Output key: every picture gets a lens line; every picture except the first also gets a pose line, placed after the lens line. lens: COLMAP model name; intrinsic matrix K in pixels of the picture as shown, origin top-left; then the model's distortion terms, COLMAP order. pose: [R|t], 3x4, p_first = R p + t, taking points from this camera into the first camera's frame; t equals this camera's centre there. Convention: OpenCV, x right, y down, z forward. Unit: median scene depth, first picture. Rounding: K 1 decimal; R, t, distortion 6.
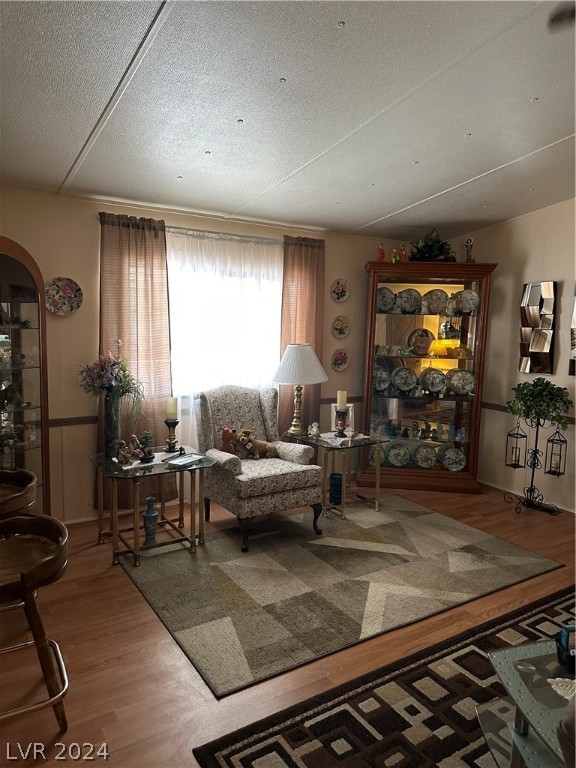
lens RADIAL K [[537.2, 0, 290.8], [0, 537.2, 389.6], [0, 0, 1]] dist [0.132761, -0.229155]
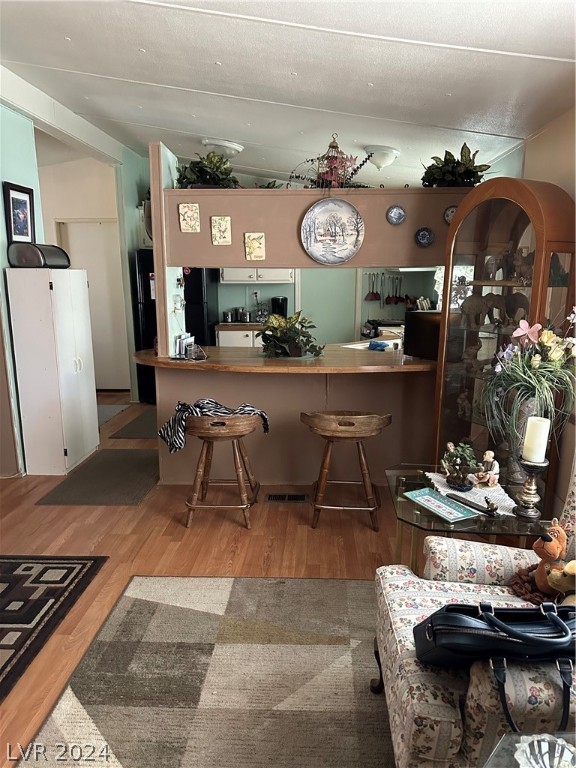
lens RADIAL K [[544.9, 0, 288.0], [0, 544.9, 384.0], [0, 0, 1]] dist [0.064143, -0.076655]
pose [[-0.586340, 0.137068, -0.798385, 0.345148], [-0.120821, 0.959759, 0.253505, -0.123296], [0.801005, 0.245102, -0.546184, 1.068766]]
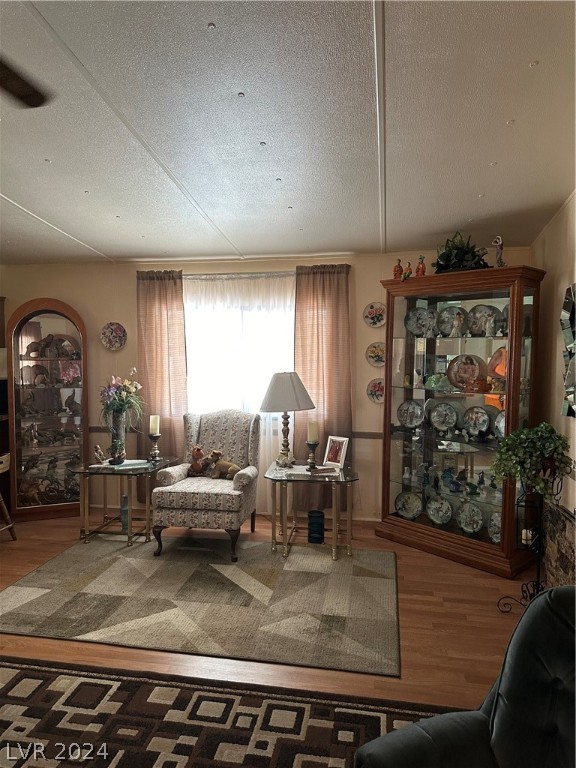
lens RADIAL K [[544.9, 0, 288.0], [0, 544.9, 384.0], [0, 0, 1]] dist [0.064143, -0.076655]
pose [[0.722947, 0.017910, -0.690671, 0.816442], [-0.067959, 0.996660, -0.045290, -0.019453], [0.687553, 0.079680, 0.721749, 0.314535]]
